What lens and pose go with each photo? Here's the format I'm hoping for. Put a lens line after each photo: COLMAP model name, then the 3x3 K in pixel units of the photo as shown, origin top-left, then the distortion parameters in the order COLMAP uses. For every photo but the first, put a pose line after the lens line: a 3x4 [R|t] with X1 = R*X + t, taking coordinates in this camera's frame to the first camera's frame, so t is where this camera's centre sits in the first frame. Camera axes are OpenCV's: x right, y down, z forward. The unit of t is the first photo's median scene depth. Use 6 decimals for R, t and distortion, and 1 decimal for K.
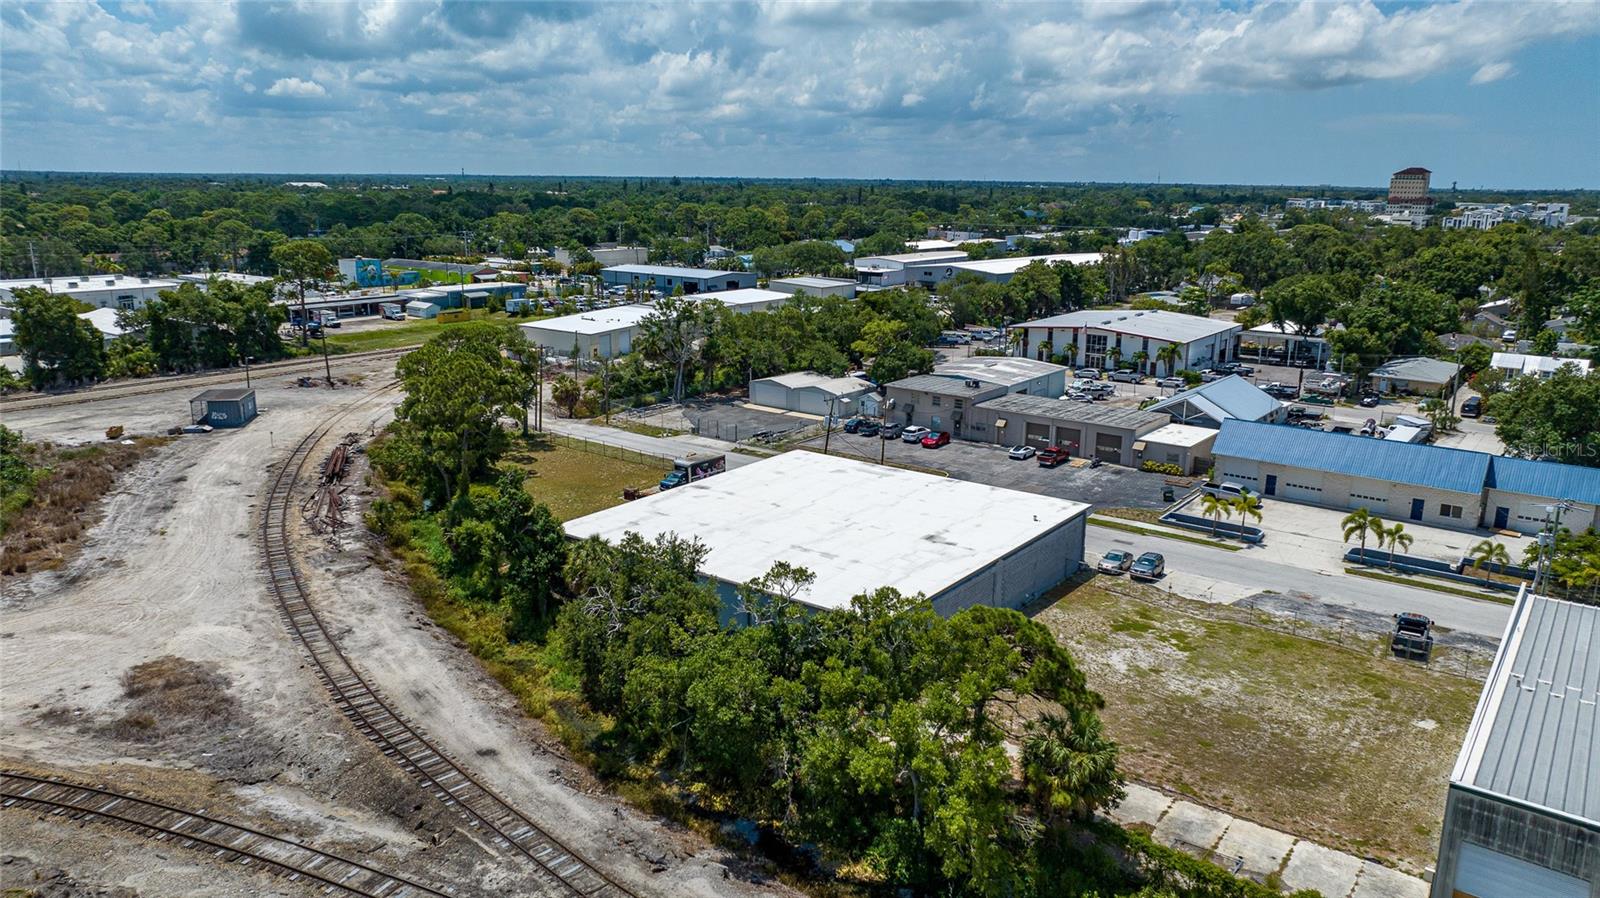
lens RADIAL K [[1128.0, 0, 798.3], [0, 1128.0, 450.5], [0, 0, 1]] dist [-0.044853, 0.052882]
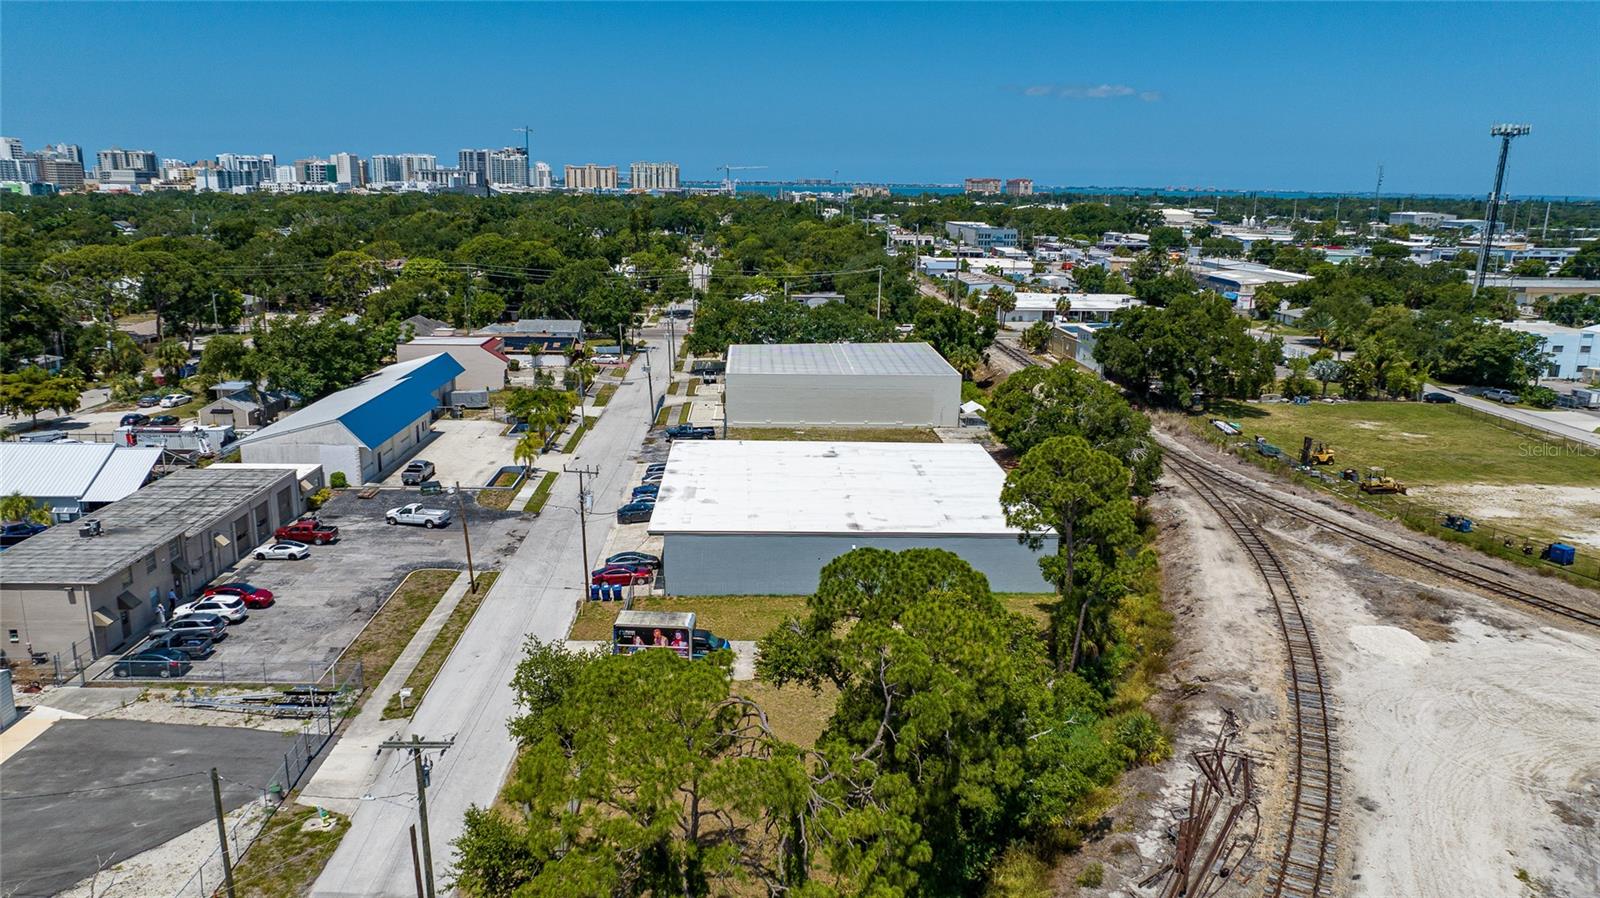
lens RADIAL K [[1128.0, 0, 798.3], [0, 1128.0, 450.5], [0, 0, 1]] dist [-0.044853, 0.052882]
pose [[-0.634649, -0.201816, 0.745983, -0.796652], [0.161319, 0.909436, 0.383279, -0.416975], [-0.755775, 0.363589, -0.544616, 1.664915]]
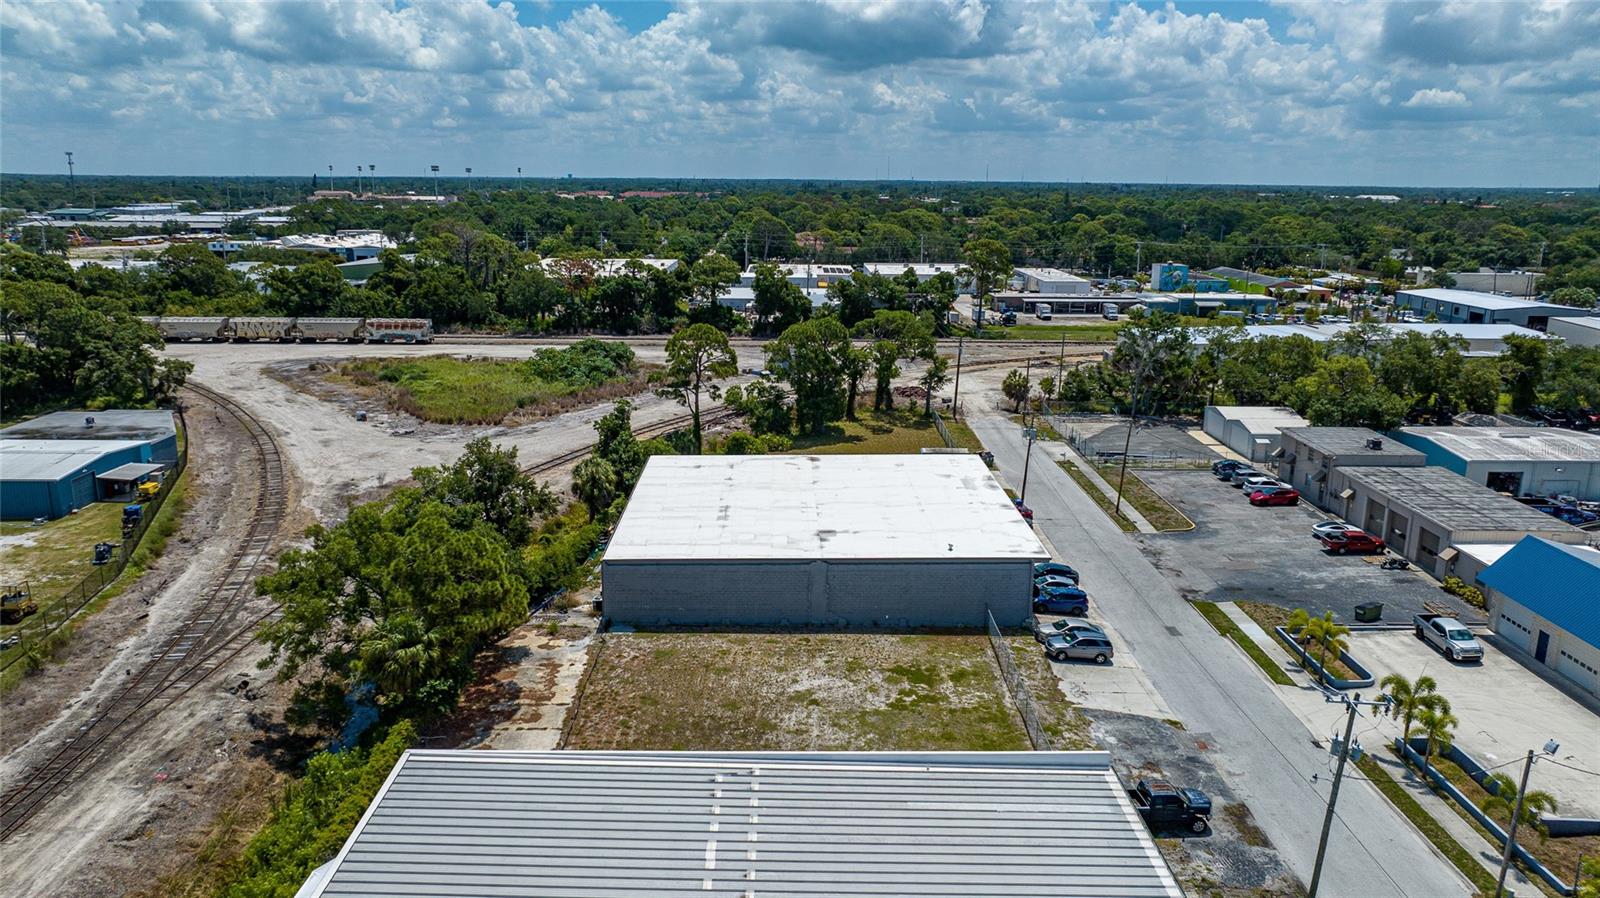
lens RADIAL K [[1128.0, 0, 798.3], [0, 1128.0, 450.5], [0, 0, 1]] dist [-0.044853, 0.052882]
pose [[0.613239, 0.180048, -0.769104, 0.831399], [-0.188565, 0.978893, 0.078809, -0.066205], [0.767060, 0.096697, 0.634246, 0.318180]]
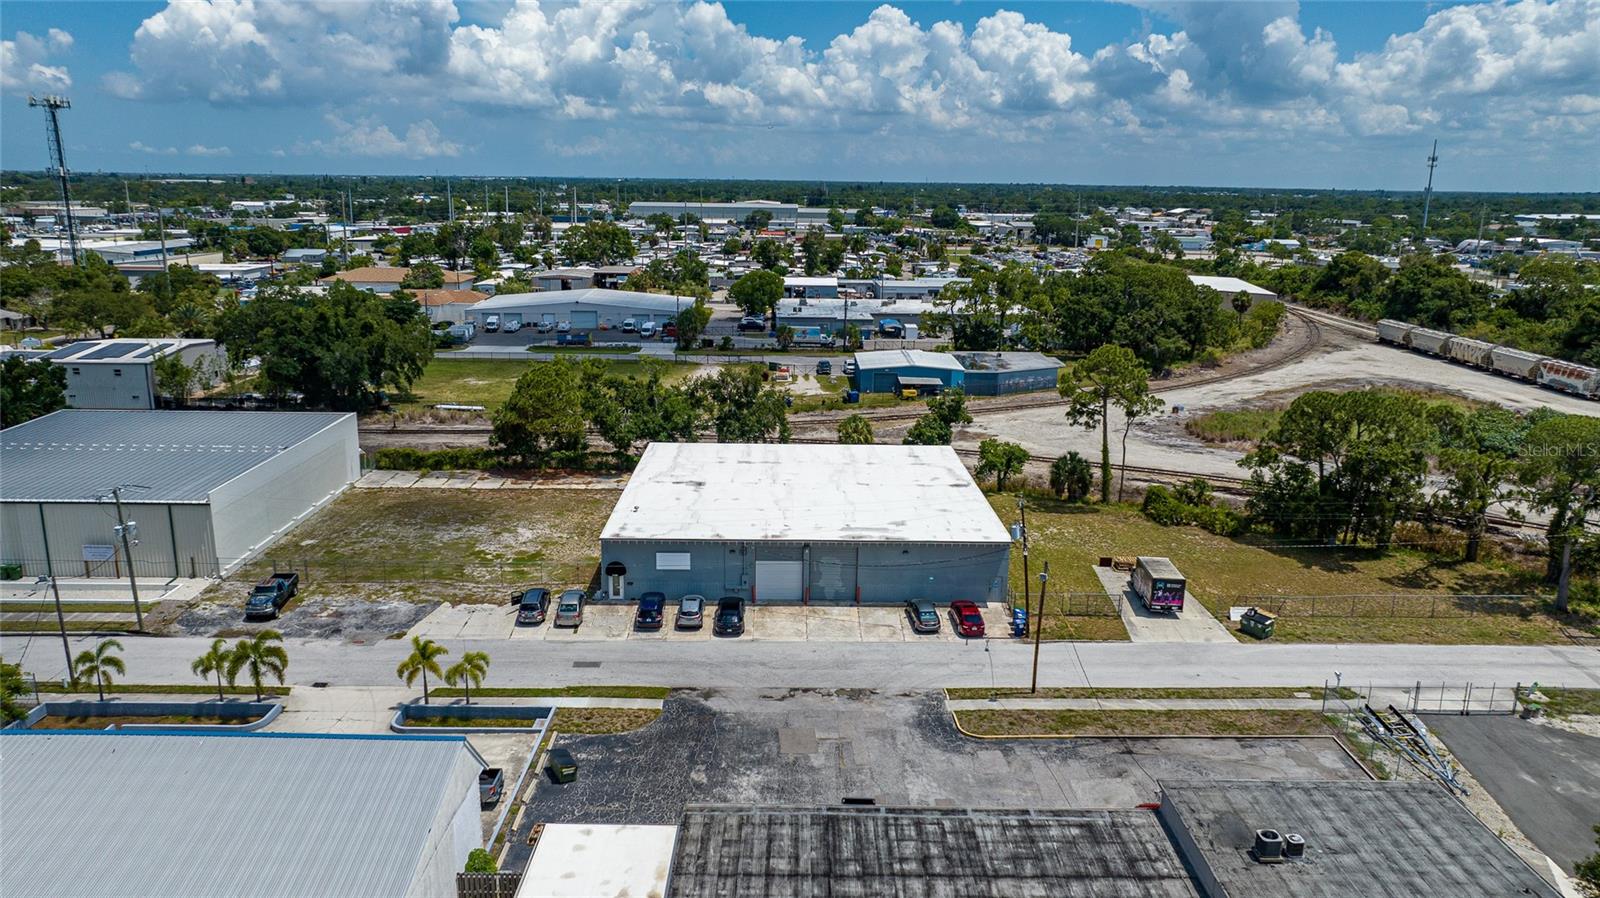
lens RADIAL K [[1125.7, 0, 801.4], [0, 1125.7, 450.6], [0, 0, 1]] dist [-0.032770, 0.041905]
pose [[-0.789303, 0.122070, -0.601747, 0.698150], [-0.168327, 0.899471, 0.403258, -0.420622], [0.590480, 0.419583, -0.689408, 1.771442]]
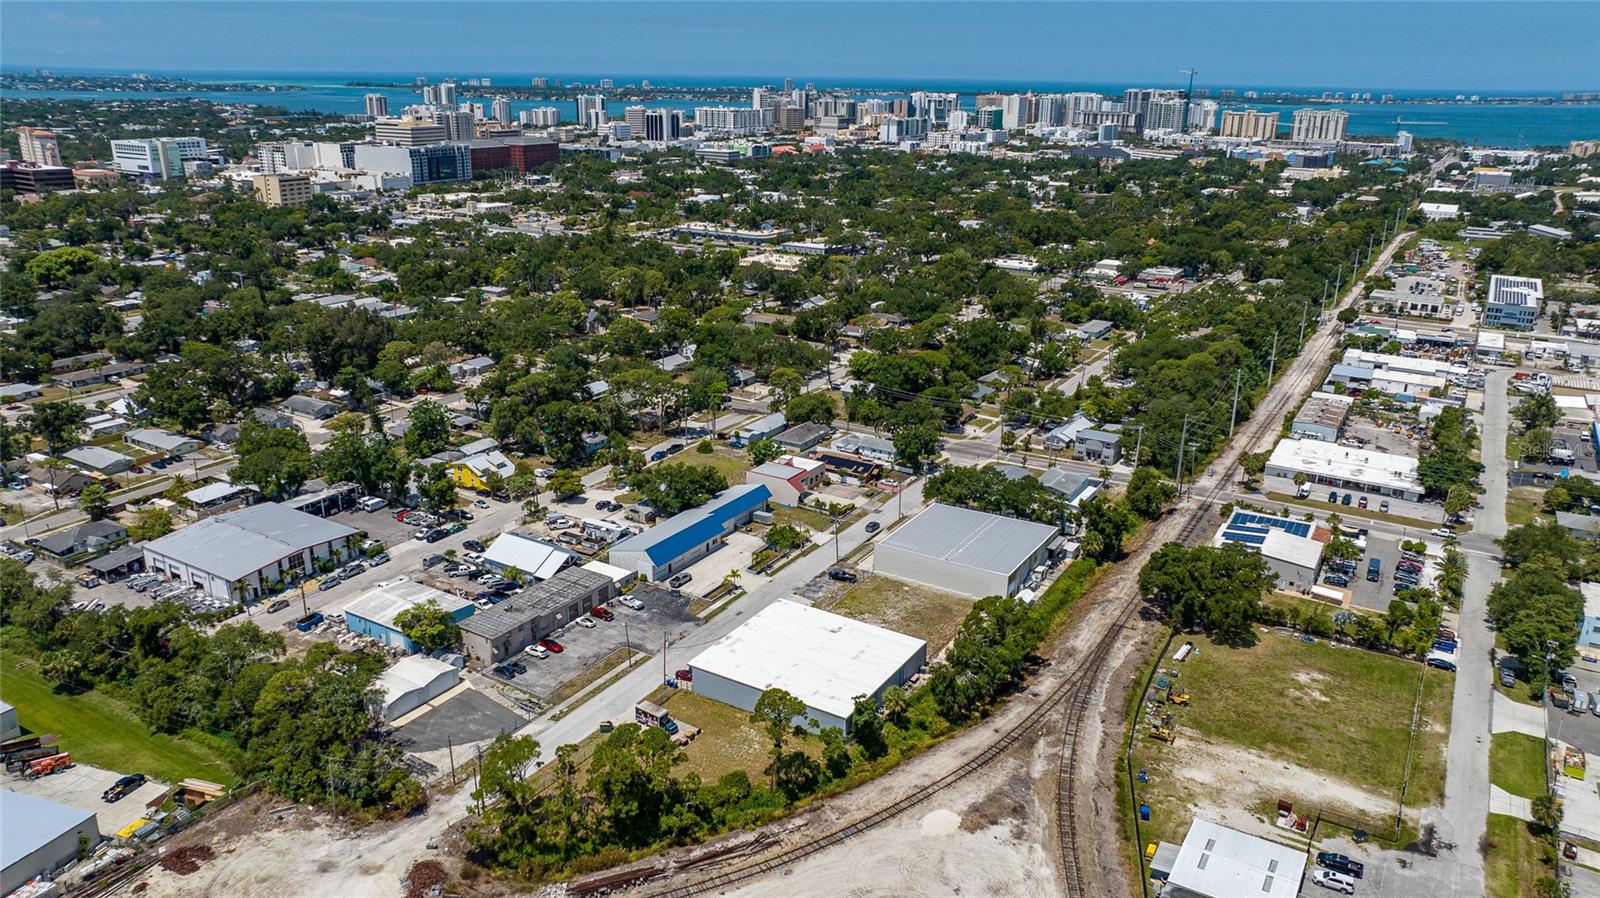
lens RADIAL K [[1124.7, 0, 792.3], [0, 1124.7, 448.3], [0, 0, 1]] dist [-0.013619, -0.001887]
pose [[-0.092806, -0.329412, 0.939614, -1.976052], [0.224560, 0.912448, 0.342068, -1.107094], [-0.970031, 0.242746, -0.010708, 0.974255]]
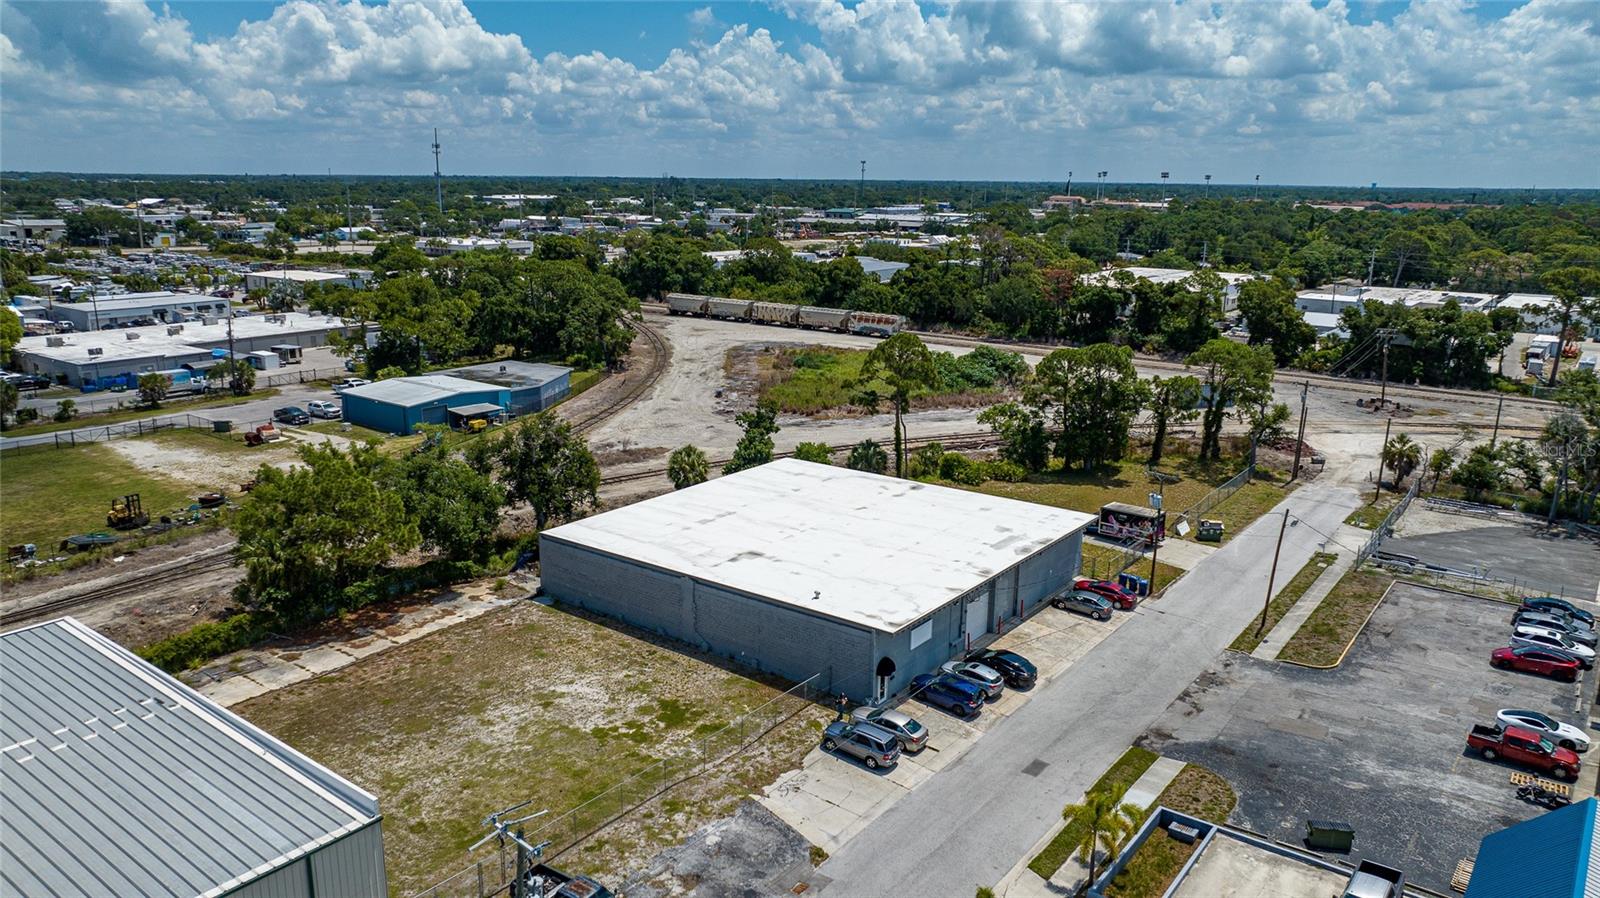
lens RADIAL K [[1125.7, 0, 801.4], [0, 1125.7, 450.6], [0, 0, 1]] dist [-0.032770, 0.041905]
pose [[-0.003610, 0.224755, -0.974409, 0.983688], [-0.247895, 0.943799, 0.218613, -0.213944], [0.968780, 0.242341, 0.052308, 0.928025]]
